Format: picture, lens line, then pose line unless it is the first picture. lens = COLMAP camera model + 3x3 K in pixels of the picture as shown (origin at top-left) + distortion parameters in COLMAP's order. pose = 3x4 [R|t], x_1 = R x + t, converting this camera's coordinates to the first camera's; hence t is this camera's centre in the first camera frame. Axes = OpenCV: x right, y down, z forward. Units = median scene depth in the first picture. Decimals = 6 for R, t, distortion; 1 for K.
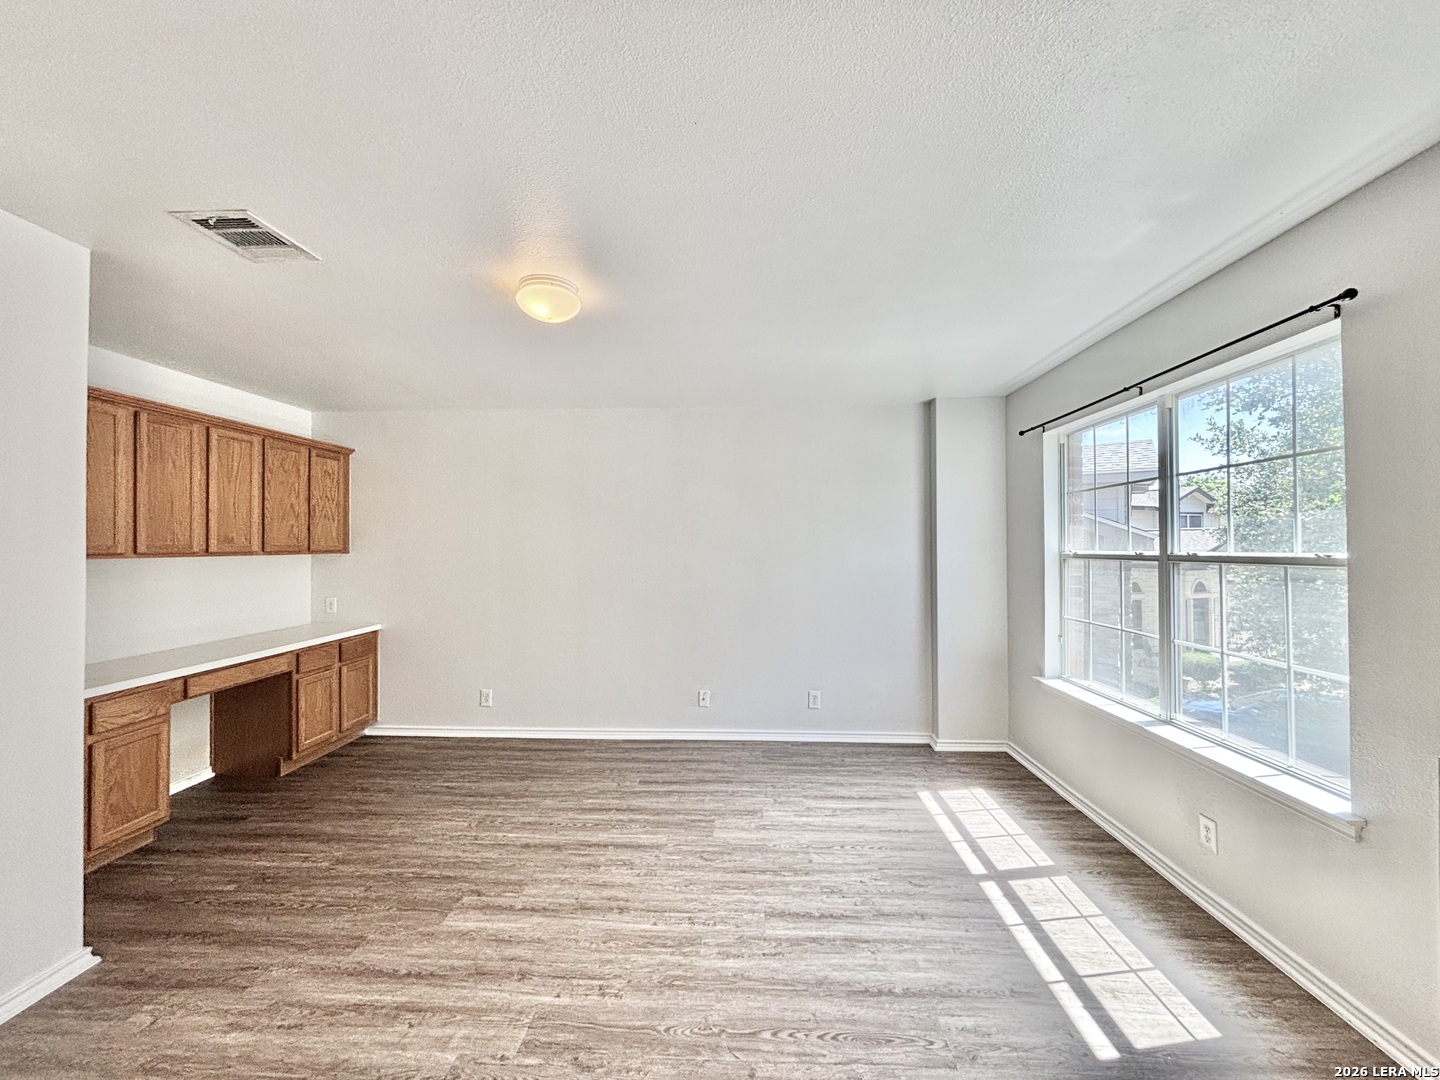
lens RADIAL K [[595.7, 0, 720.0], [0, 595.7, 540.0], [0, 0, 1]] dist [0.032835, -0.011160]
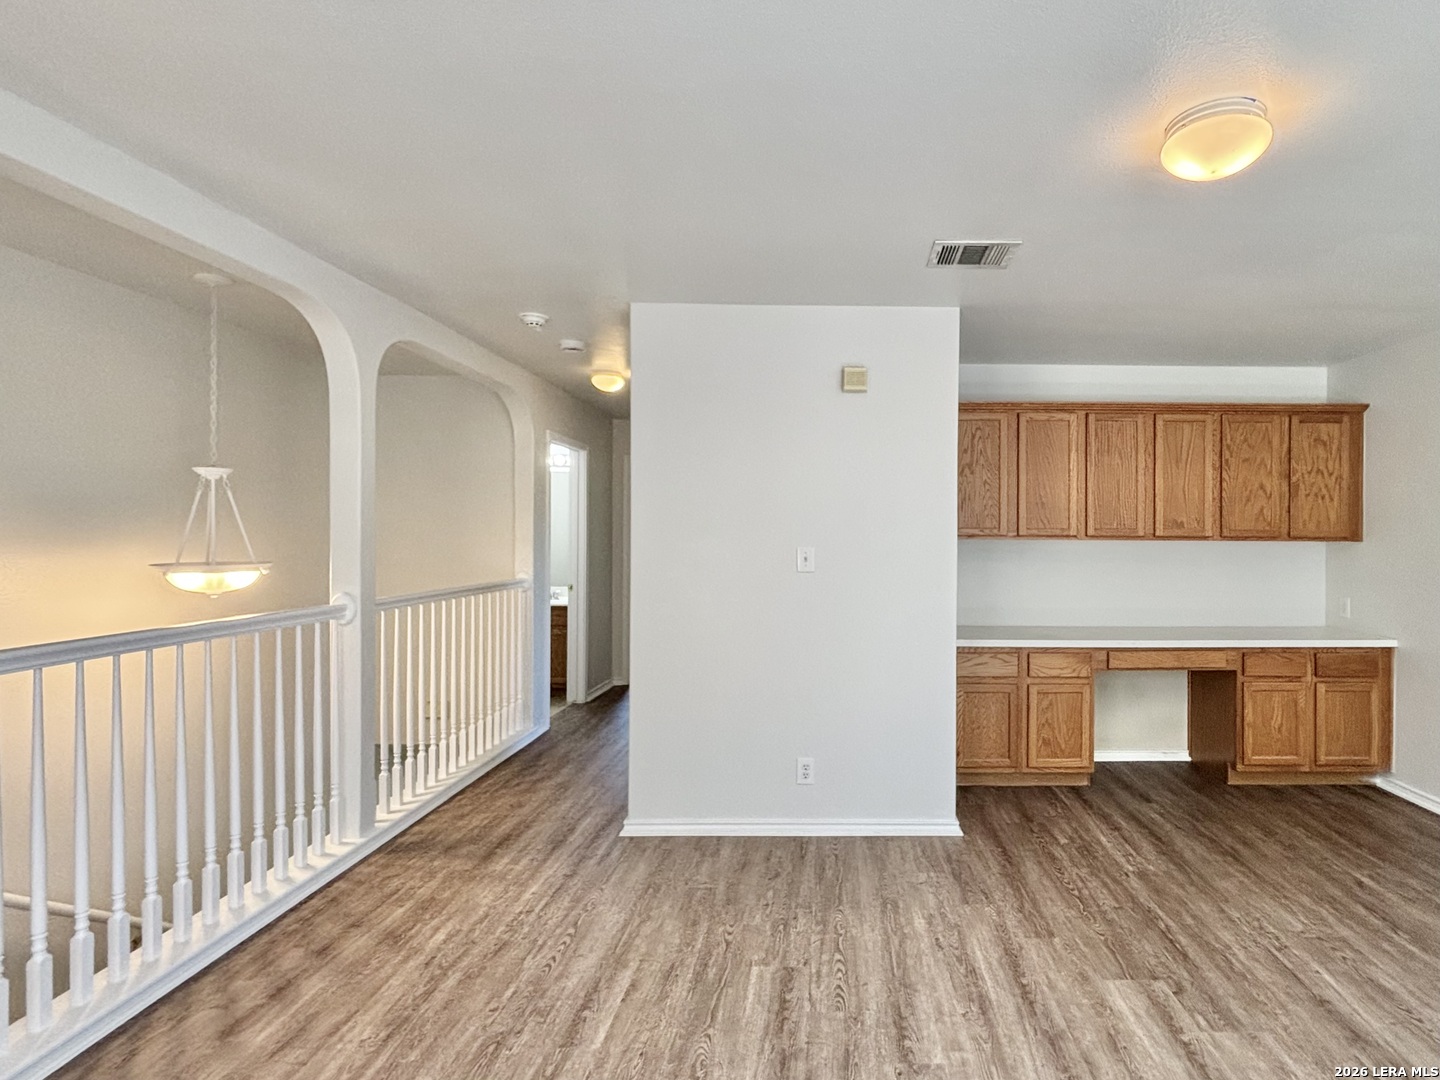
lens RADIAL K [[604.5, 0, 692.9], [0, 604.5, 527.2], [0, 0, 1]] dist [-0.014619, -0.000121]
pose [[0.054400, -0.004971, -0.998507, 0.130499], [0.002403, 0.999985, -0.004847, 0.008096], [0.998516, -0.002136, 0.054411, 0.160663]]
